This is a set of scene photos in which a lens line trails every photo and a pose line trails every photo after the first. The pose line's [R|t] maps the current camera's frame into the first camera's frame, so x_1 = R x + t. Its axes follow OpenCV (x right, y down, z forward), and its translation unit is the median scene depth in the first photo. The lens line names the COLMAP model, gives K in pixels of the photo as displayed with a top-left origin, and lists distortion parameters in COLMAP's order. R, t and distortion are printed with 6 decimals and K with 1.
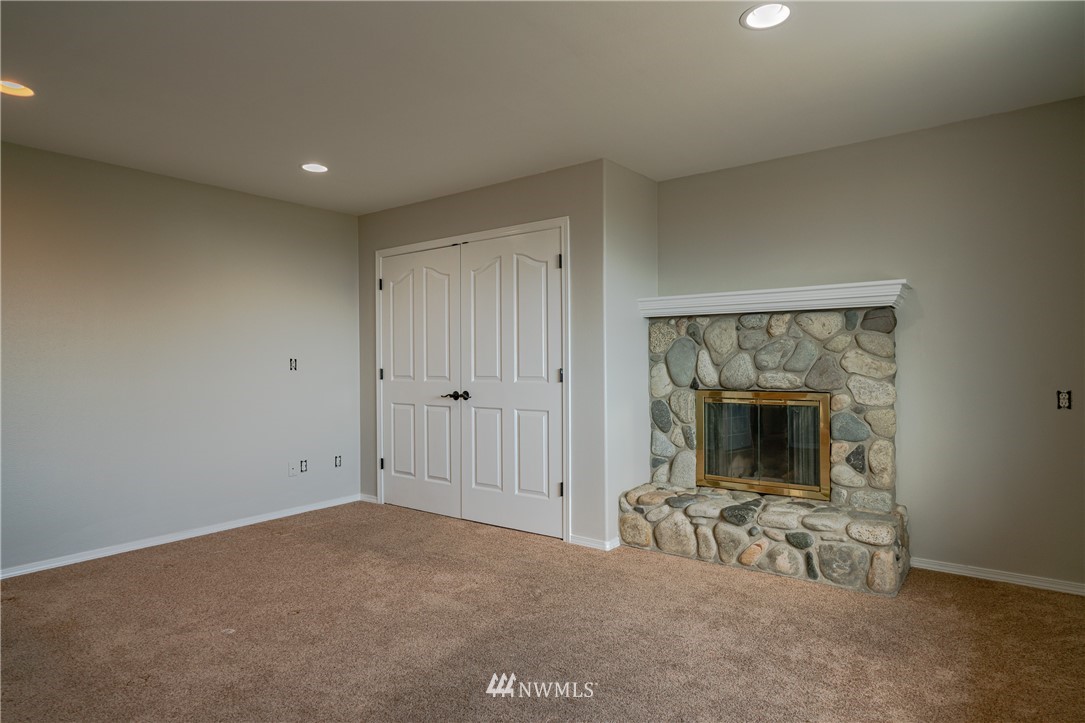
lens RADIAL K [[630.1, 0, 542.5], [0, 630.1, 361.5], [0, 0, 1]] dist [0.001696, 0.000135]
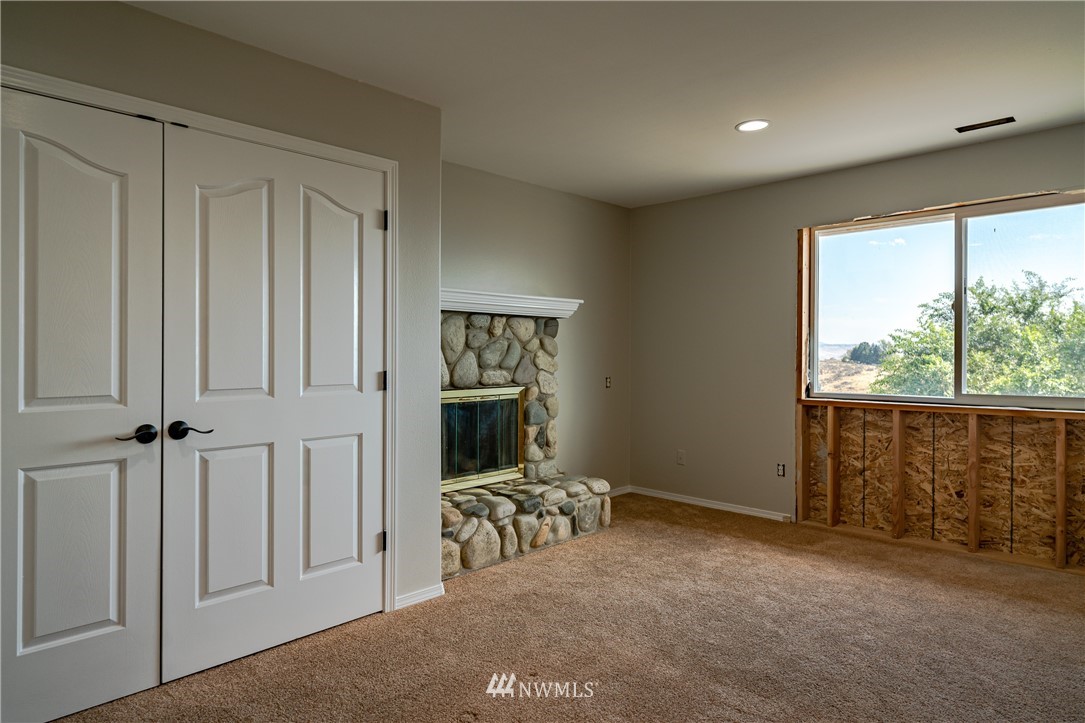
lens RADIAL K [[649.1, 0, 553.7], [0, 649.1, 356.7], [0, 0, 1]] dist [0.002859, 0.000982]
pose [[0.106716, -0.000966, 0.994289, -0.759596], [-0.002731, 0.999995, 0.001265, -0.007819], [-0.994286, -0.002851, 0.106712, 0.817200]]
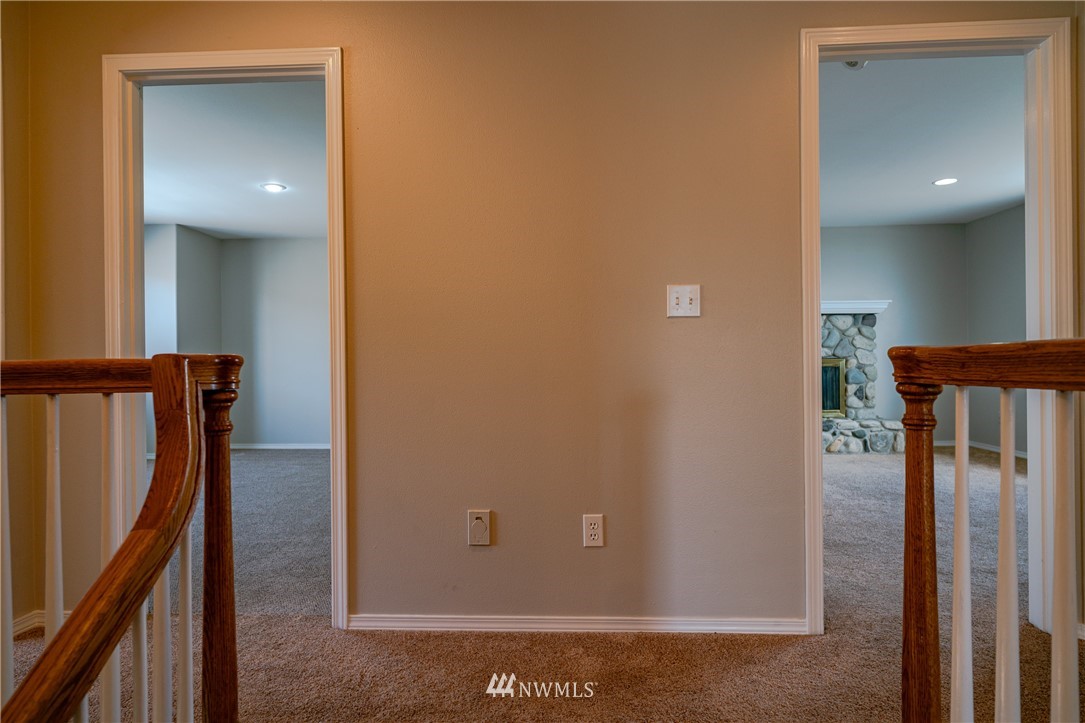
lens RADIAL K [[630.1, 0, 542.5], [0, 630.1, 361.5], [0, 0, 1]] dist [0.001696, 0.000135]
pose [[0.825321, 0.001677, 0.564661, -1.331774], [0.004481, 0.999945, -0.009520, 0.071890], [-0.564646, 0.010387, 0.825268, -0.029125]]
